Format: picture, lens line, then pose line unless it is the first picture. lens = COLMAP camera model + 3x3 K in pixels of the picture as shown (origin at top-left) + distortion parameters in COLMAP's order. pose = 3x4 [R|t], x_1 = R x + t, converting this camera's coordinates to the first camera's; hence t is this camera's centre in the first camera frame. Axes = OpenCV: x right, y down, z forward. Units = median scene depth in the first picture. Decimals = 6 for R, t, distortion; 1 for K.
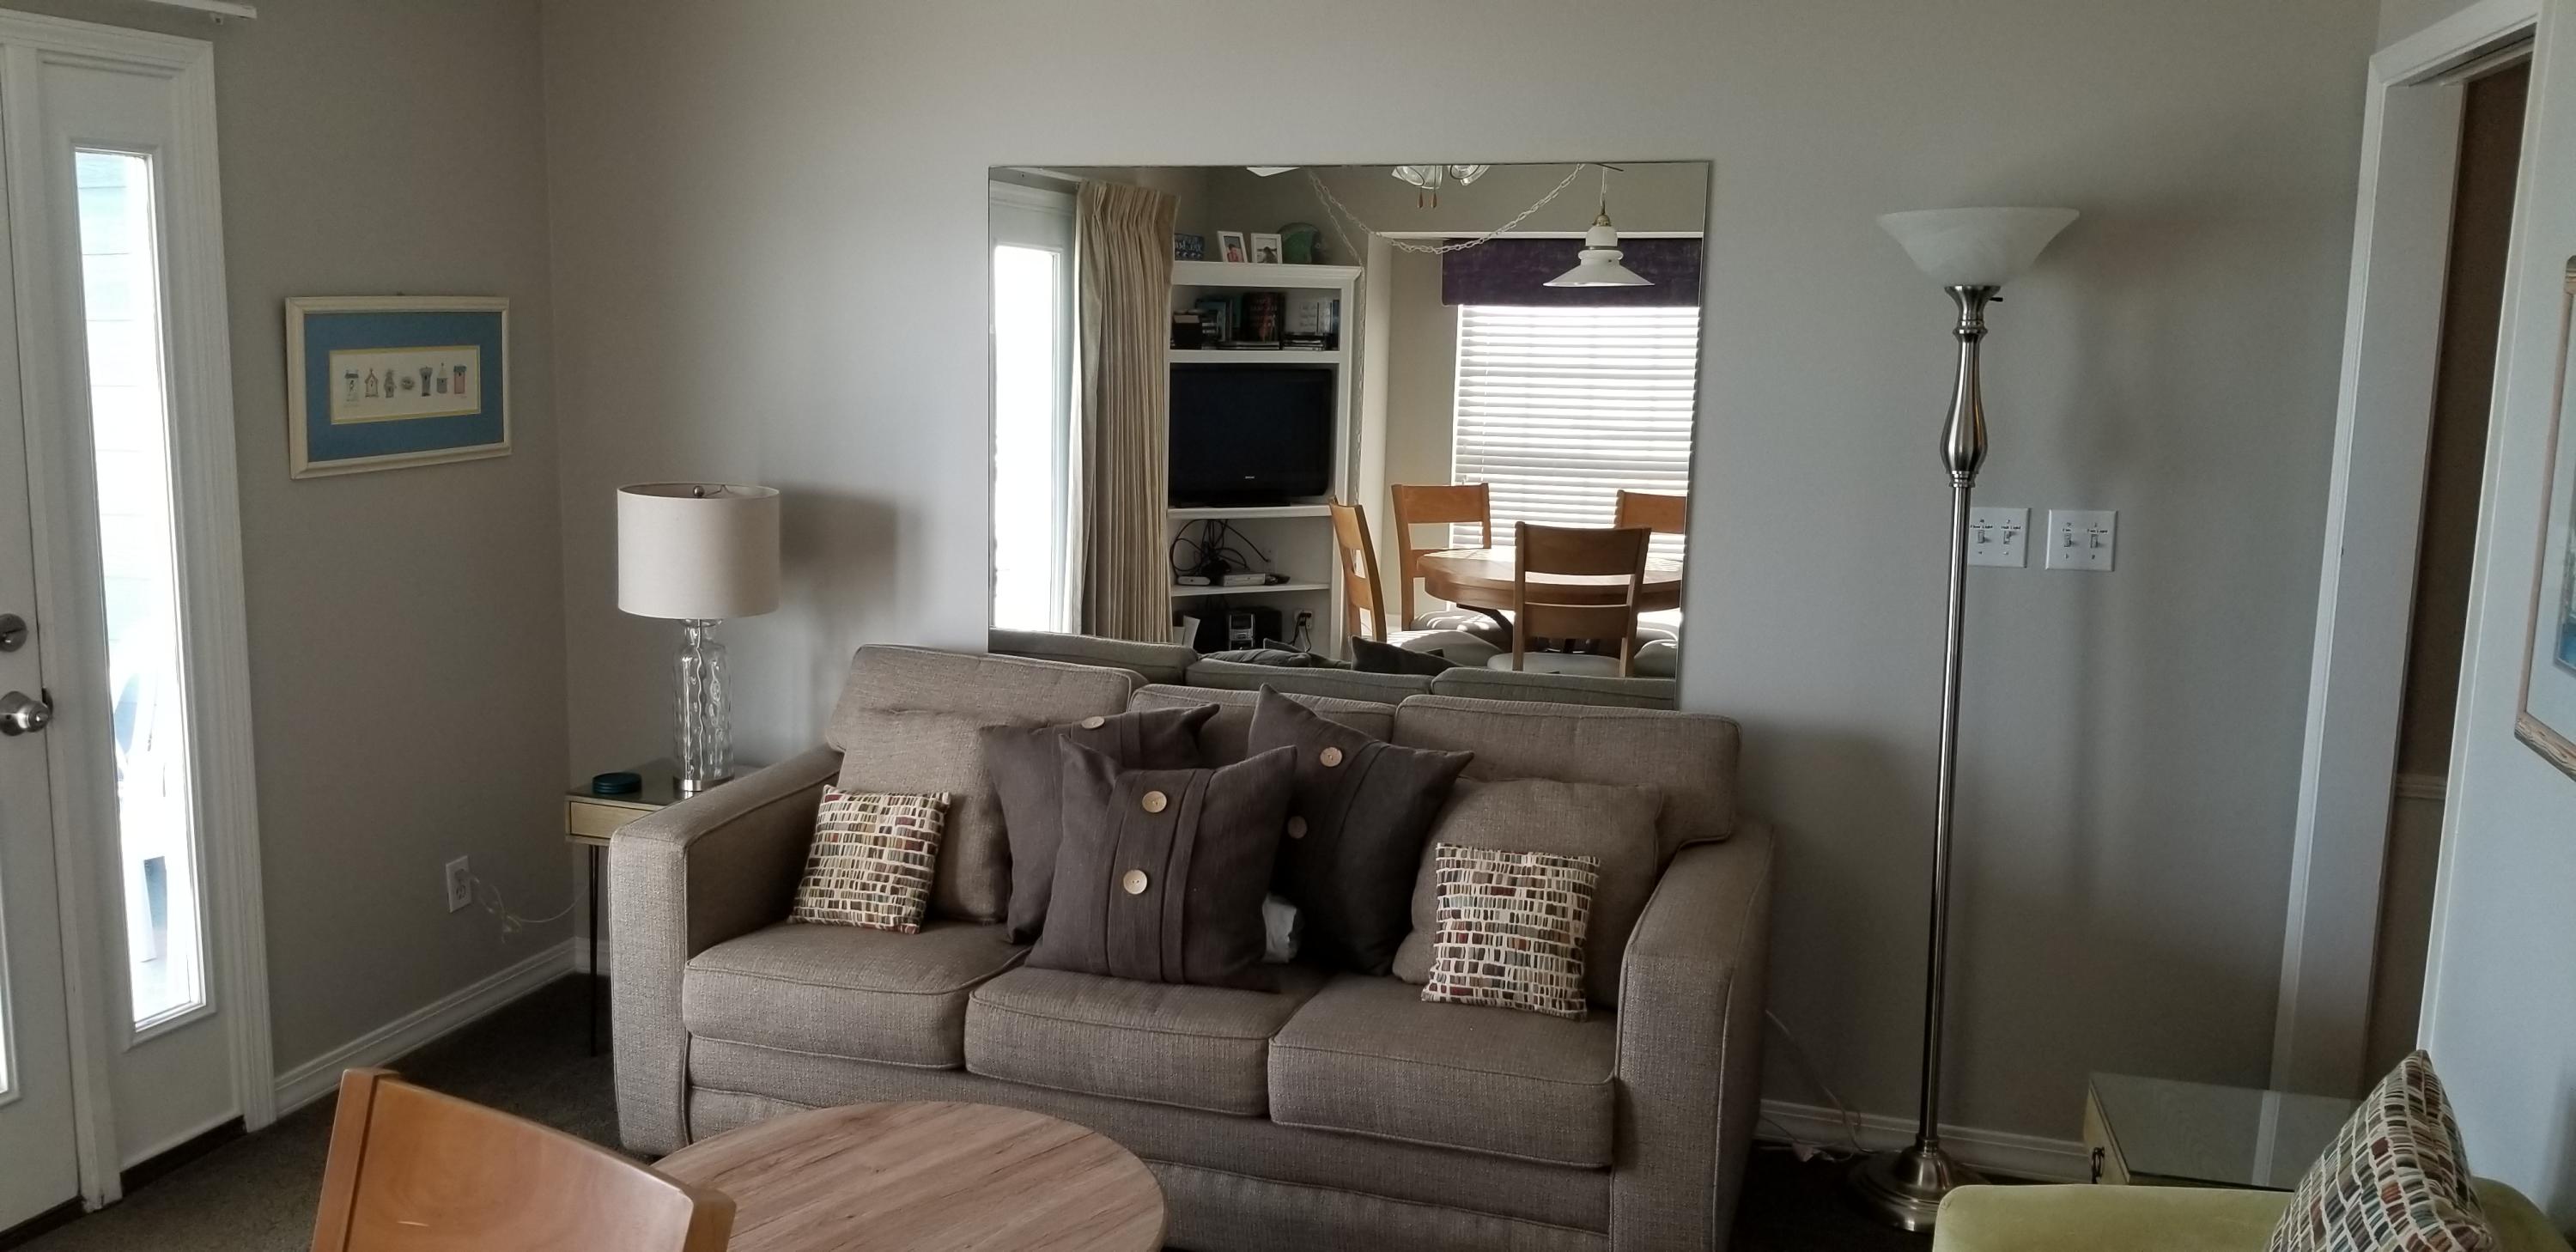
lens RADIAL K [[2049.6, 0, 1288.0], [0, 2049.6, 626.0], [0, 0, 1]] dist [0.085107, -0.165512]
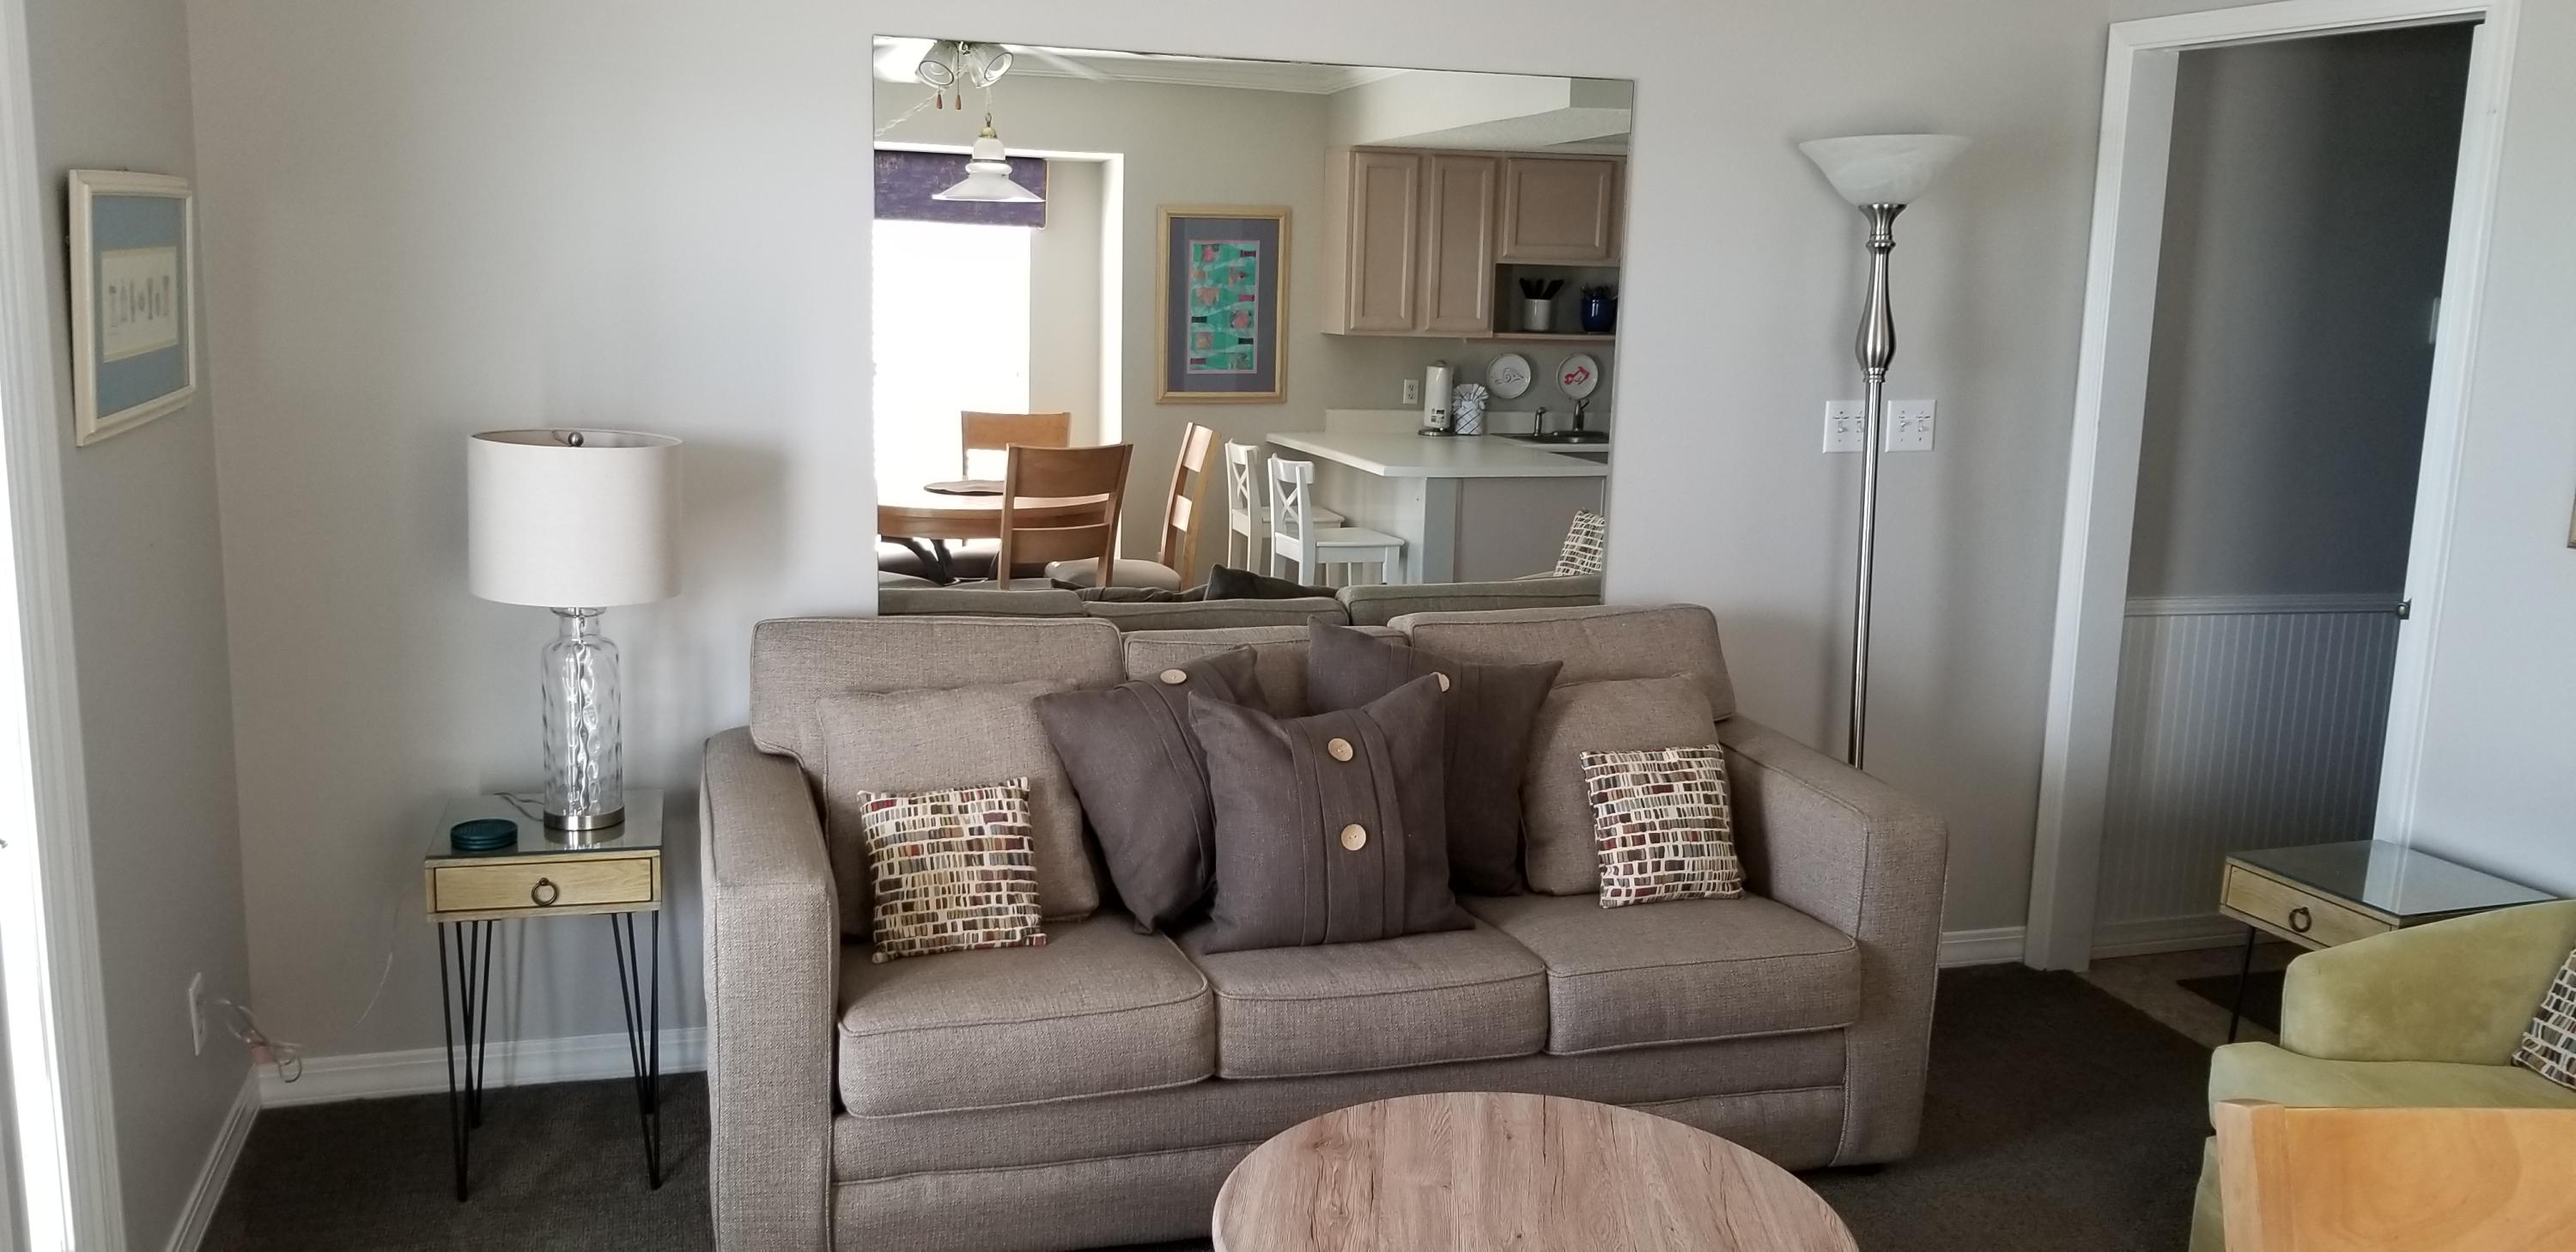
lens RADIAL K [[2003.4, 0, 1288.0], [0, 2003.4, 626.0], [0, 0, 1]] dist [0.094463, -0.171535]
pose [[0.816733, -0.097389, 0.568737, -0.557837], [0.075303, 0.995214, 0.062280, -0.026100], [-0.572081, -0.008039, 0.820158, 0.258024]]
